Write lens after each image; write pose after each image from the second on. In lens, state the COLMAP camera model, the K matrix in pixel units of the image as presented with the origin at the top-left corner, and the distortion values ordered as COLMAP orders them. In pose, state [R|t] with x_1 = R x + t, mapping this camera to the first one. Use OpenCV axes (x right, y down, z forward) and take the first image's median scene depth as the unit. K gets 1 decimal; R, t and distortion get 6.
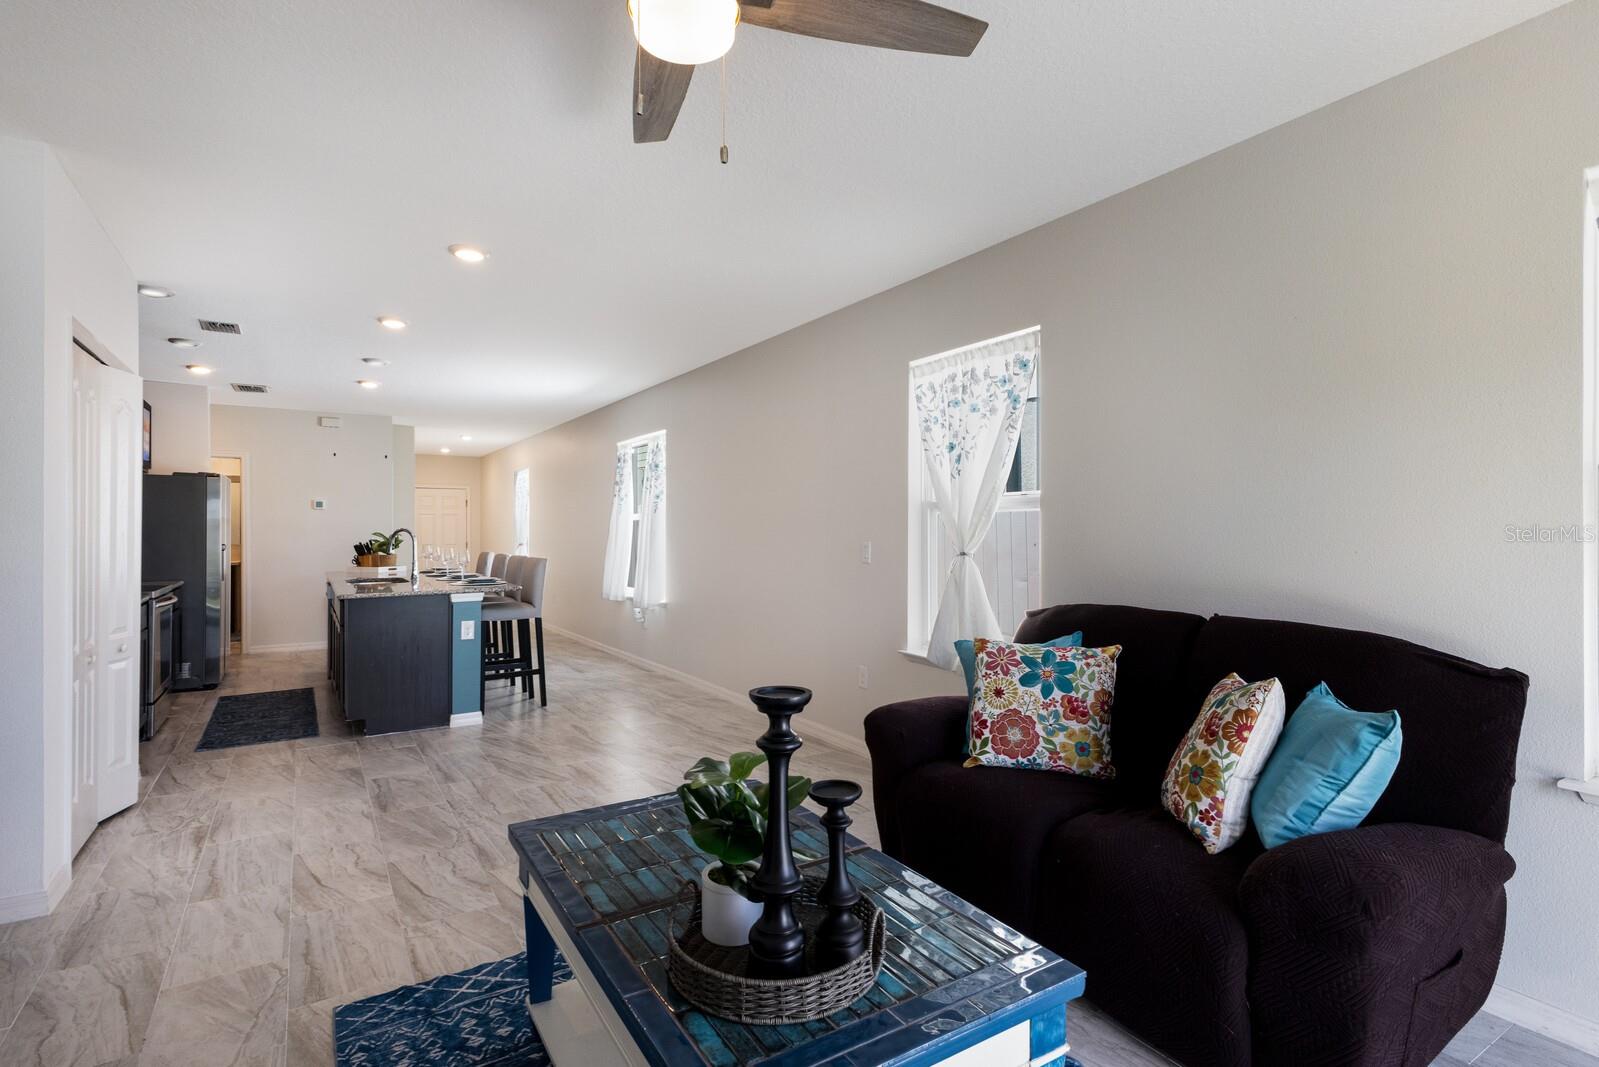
lens RADIAL K [[792.2, 0, 800.1], [0, 792.2, 522.8], [0, 0, 1]] dist [0.025406, 0.000320]
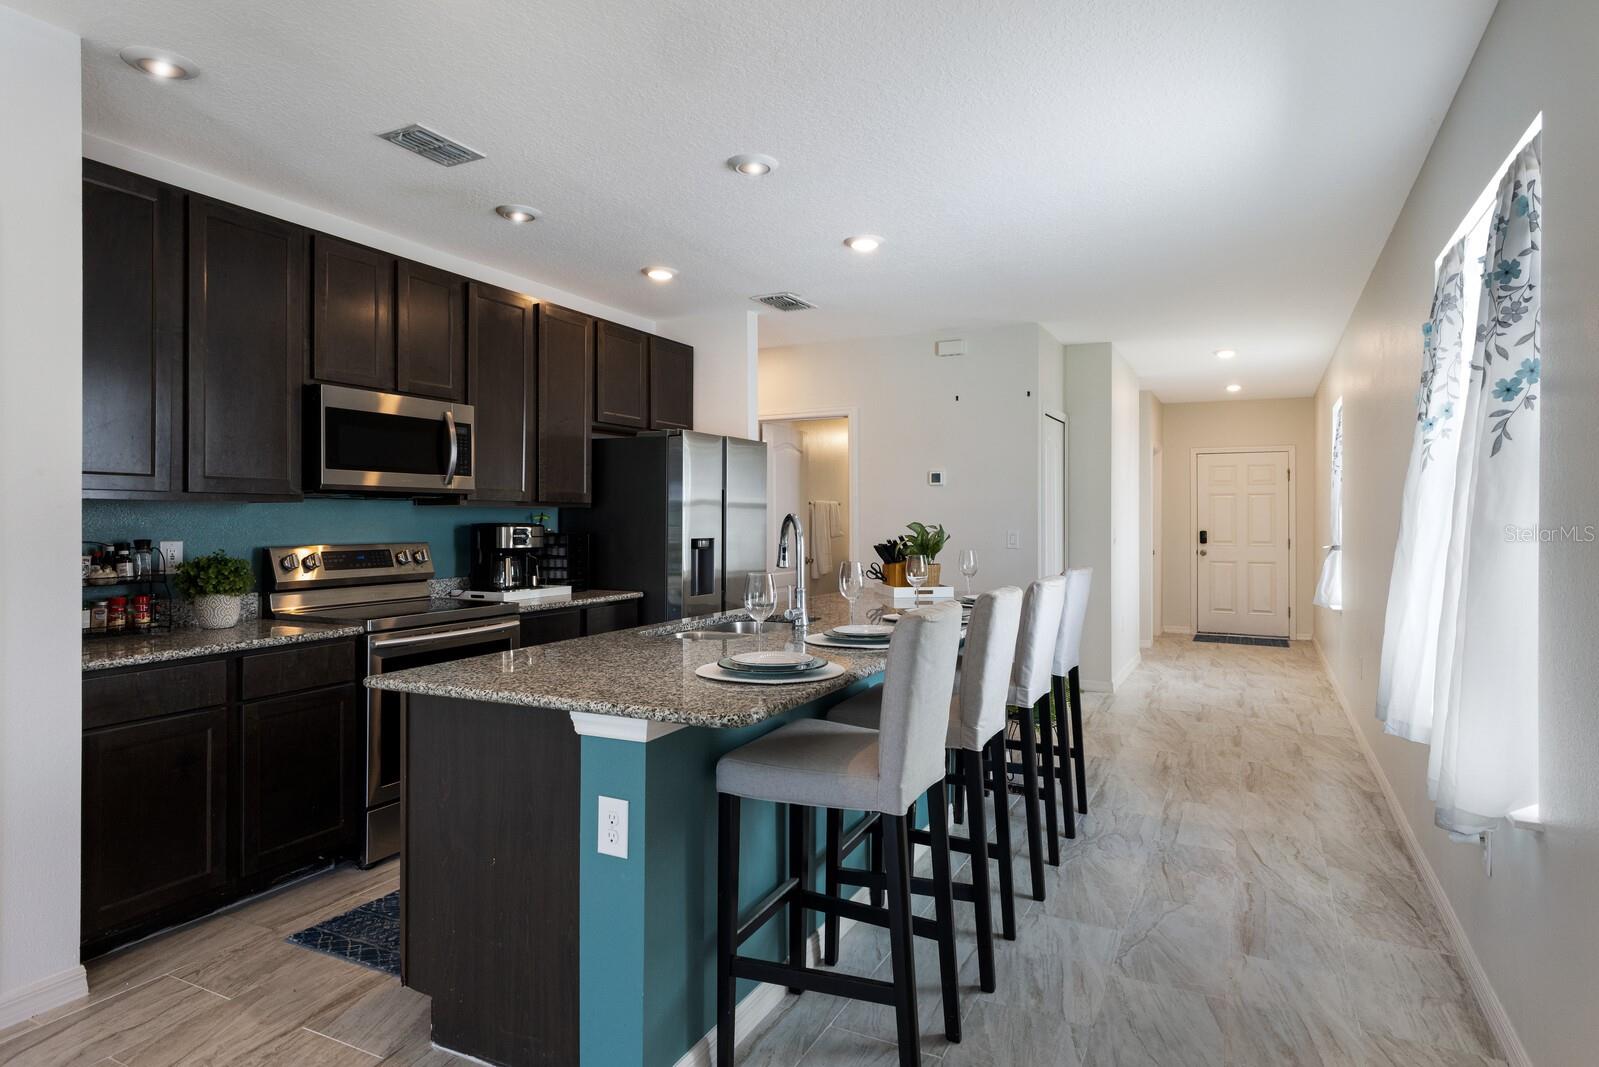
lens RADIAL K [[899.6, 0, 791.7], [0, 899.6, 523.8], [0, 0, 1]] dist [0.006718, 0.000336]
pose [[0.515689, 0.009351, -0.856725, -0.047690], [0.004248, 0.999900, 0.013471, 0.004512], [0.856765, -0.010586, 0.515598, 0.620757]]
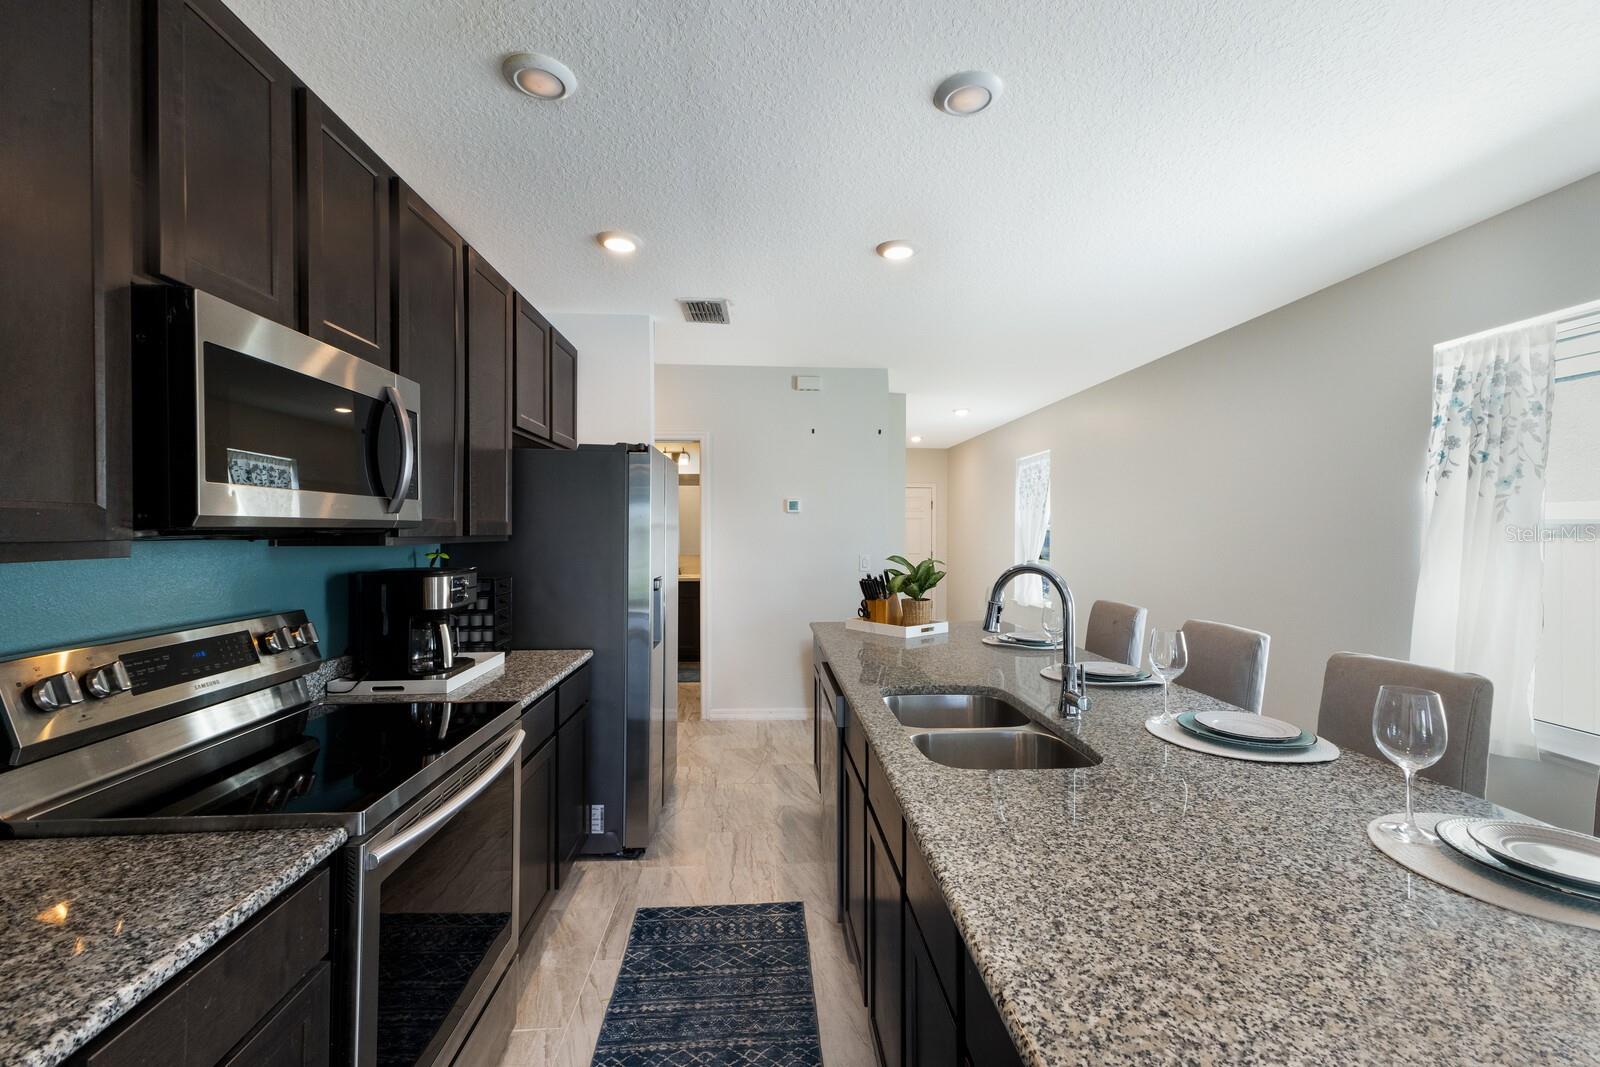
lens RADIAL K [[690.3, 0, 799.0], [0, 690.3, 527.4], [0, 0, 1]] dist [0.012134, 0.000215]
pose [[0.876127, 0.005610, -0.482048, -0.373094], [-0.003030, 0.999977, 0.006129, -0.009619], [0.482071, -0.003909, 0.876123, 0.578907]]
